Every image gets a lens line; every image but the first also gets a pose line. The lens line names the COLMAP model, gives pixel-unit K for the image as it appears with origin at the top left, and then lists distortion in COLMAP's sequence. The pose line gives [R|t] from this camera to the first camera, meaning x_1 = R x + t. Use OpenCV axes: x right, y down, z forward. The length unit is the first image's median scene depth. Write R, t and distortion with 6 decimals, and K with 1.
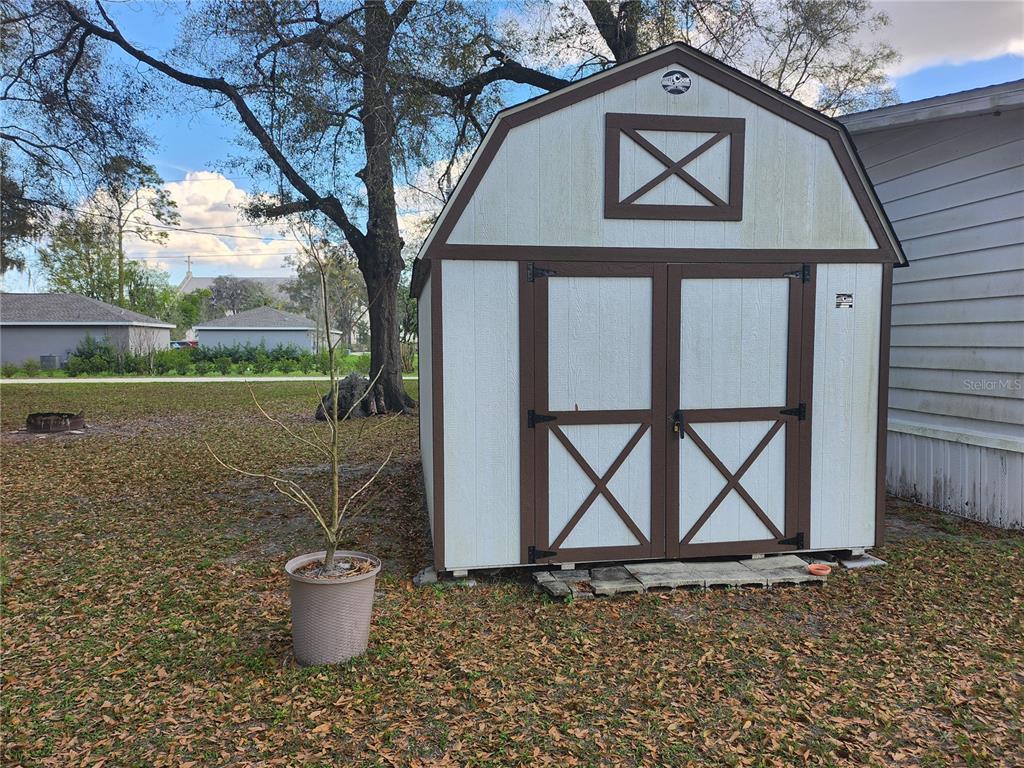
lens RADIAL K [[717.9, 0, 512.0], [0, 717.9, 384.0], [0, 0, 1]] dist [0.049369, -0.062837]
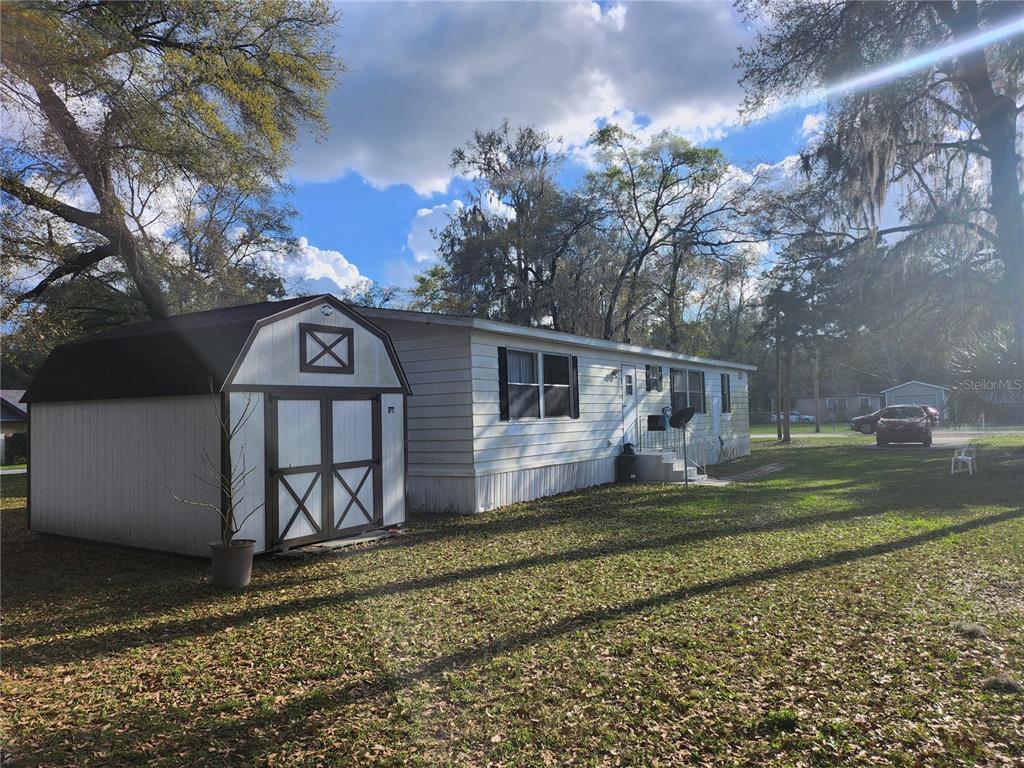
lens RADIAL K [[717.9, 0, 512.0], [0, 717.9, 384.0], [0, 0, 1]] dist [0.049369, -0.062837]
pose [[0.683327, 0.015970, 0.729937, -0.935867], [0.075179, 0.992907, -0.092103, 0.038393], [-0.726231, 0.117813, 0.677280, -0.807720]]
